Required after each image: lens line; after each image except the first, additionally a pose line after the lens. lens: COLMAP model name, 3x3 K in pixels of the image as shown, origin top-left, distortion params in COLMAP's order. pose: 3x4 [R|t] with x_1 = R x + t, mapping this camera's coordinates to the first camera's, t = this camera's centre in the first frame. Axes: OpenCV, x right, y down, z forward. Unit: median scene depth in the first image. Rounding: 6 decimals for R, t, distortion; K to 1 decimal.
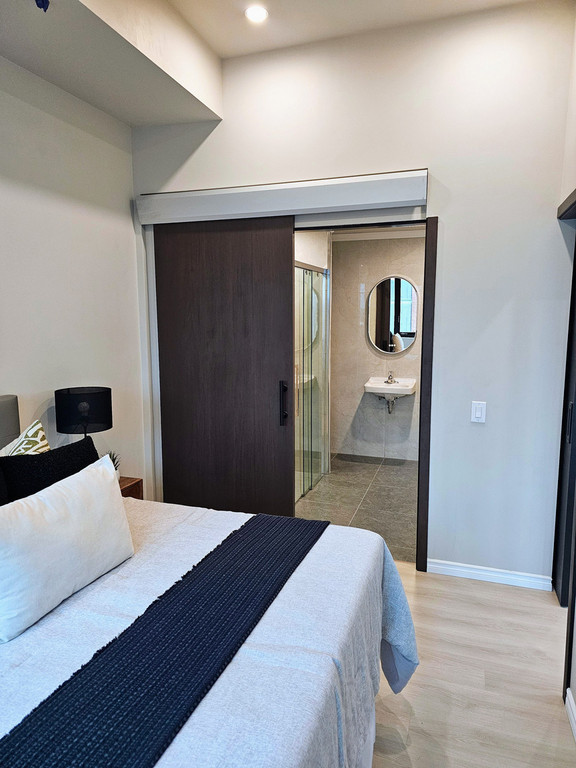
lens RADIAL K [[518.0, 0, 286.9], [0, 518.0, 380.8], [0, 0, 1]] dist [0.031165, -0.013665]
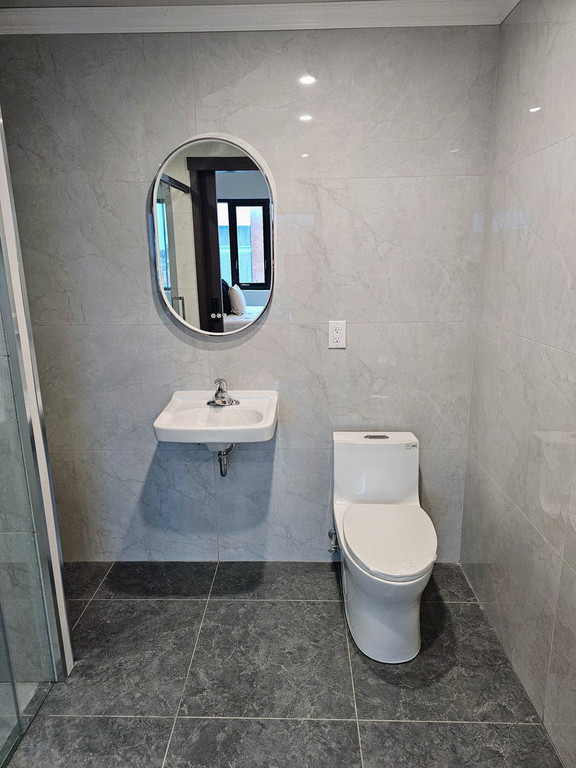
lens RADIAL K [[518.0, 0, 290.0], [0, 518.0, 389.7], [0, 0, 1]] dist [0.031165, -0.013665]
pose [[0.953050, -0.078010, 0.292592, 0.129766], [0.045515, 0.992173, 0.116277, -0.056238], [-0.299373, -0.097501, 0.949141, 0.575818]]
